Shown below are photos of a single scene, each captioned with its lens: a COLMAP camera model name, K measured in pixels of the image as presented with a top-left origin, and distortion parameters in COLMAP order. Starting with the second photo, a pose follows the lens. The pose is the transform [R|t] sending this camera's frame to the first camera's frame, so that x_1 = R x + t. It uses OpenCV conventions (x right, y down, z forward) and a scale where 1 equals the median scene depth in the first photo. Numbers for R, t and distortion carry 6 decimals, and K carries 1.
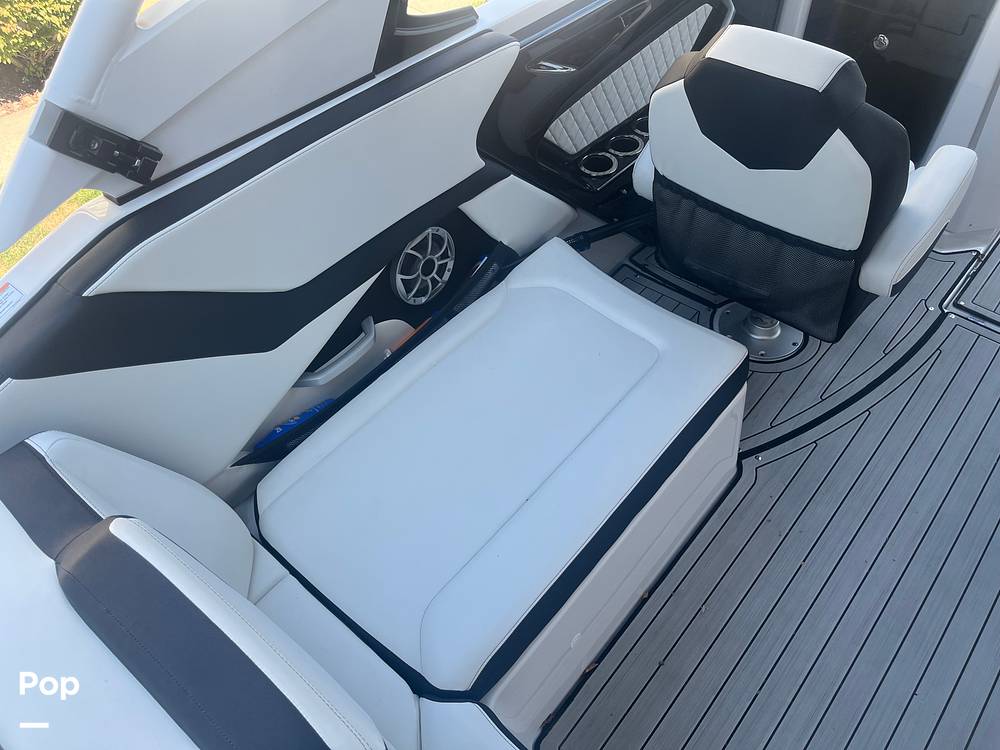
lens RADIAL K [[756.4, 0, 499.3], [0, 756.4, 368.7], [0, 0, 1]] dist [0.062464, -0.080290]
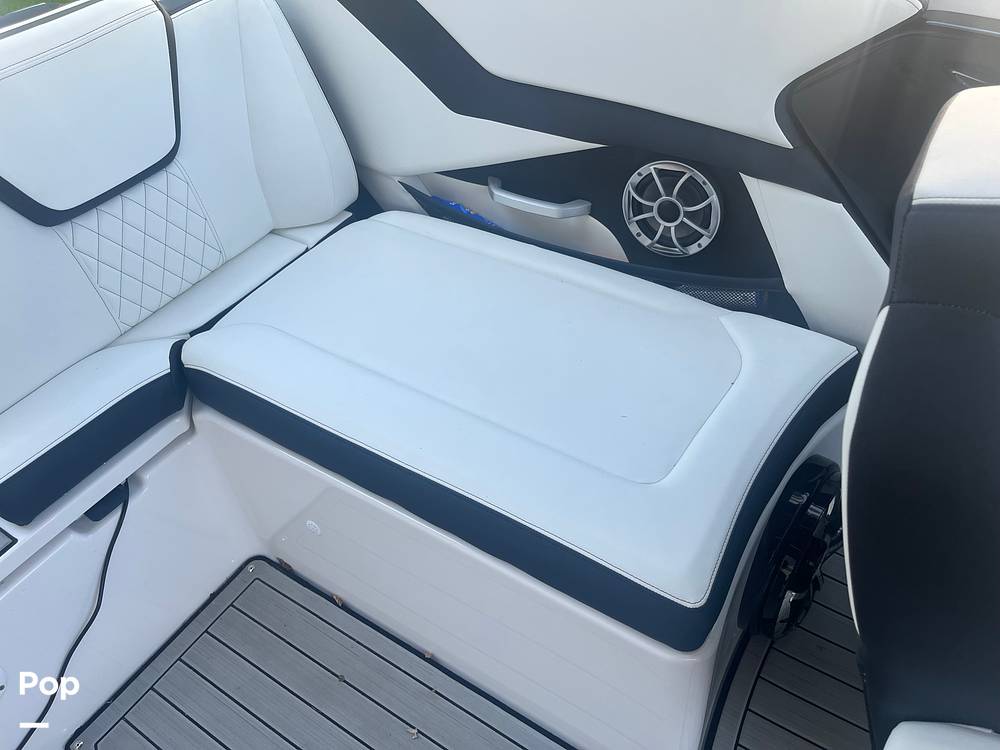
lens RADIAL K [[756.4, 0, 499.3], [0, 756.4, 368.7], [0, 0, 1]] dist [0.062464, -0.080290]
pose [[0.139067, 0.685595, -0.714577, 0.614462], [-0.711071, 0.571354, 0.409796, -0.260157], [0.689230, 0.451126, 0.566963, 0.536641]]
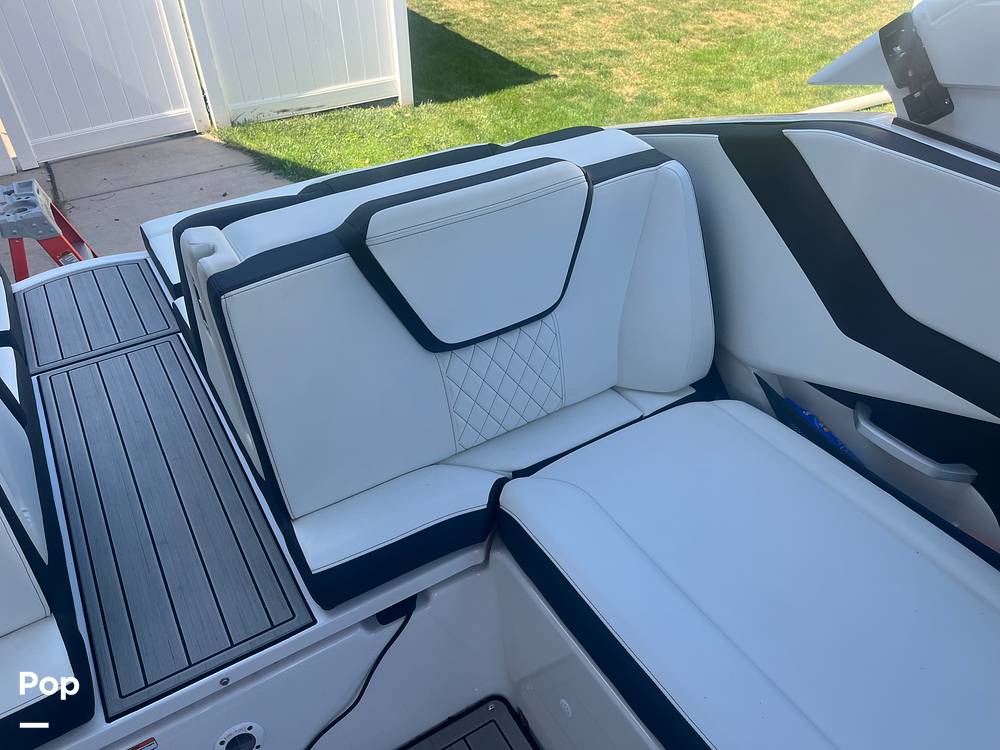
lens RADIAL K [[754.2, 0, 505.7], [0, 754.2, 365.7], [0, 0, 1]] dist [0.064687, -0.098090]
pose [[-0.312473, 0.603313, -0.733740, 0.496695], [-0.691239, 0.385405, 0.611270, -0.265012], [0.651574, 0.698195, 0.296605, 0.408254]]
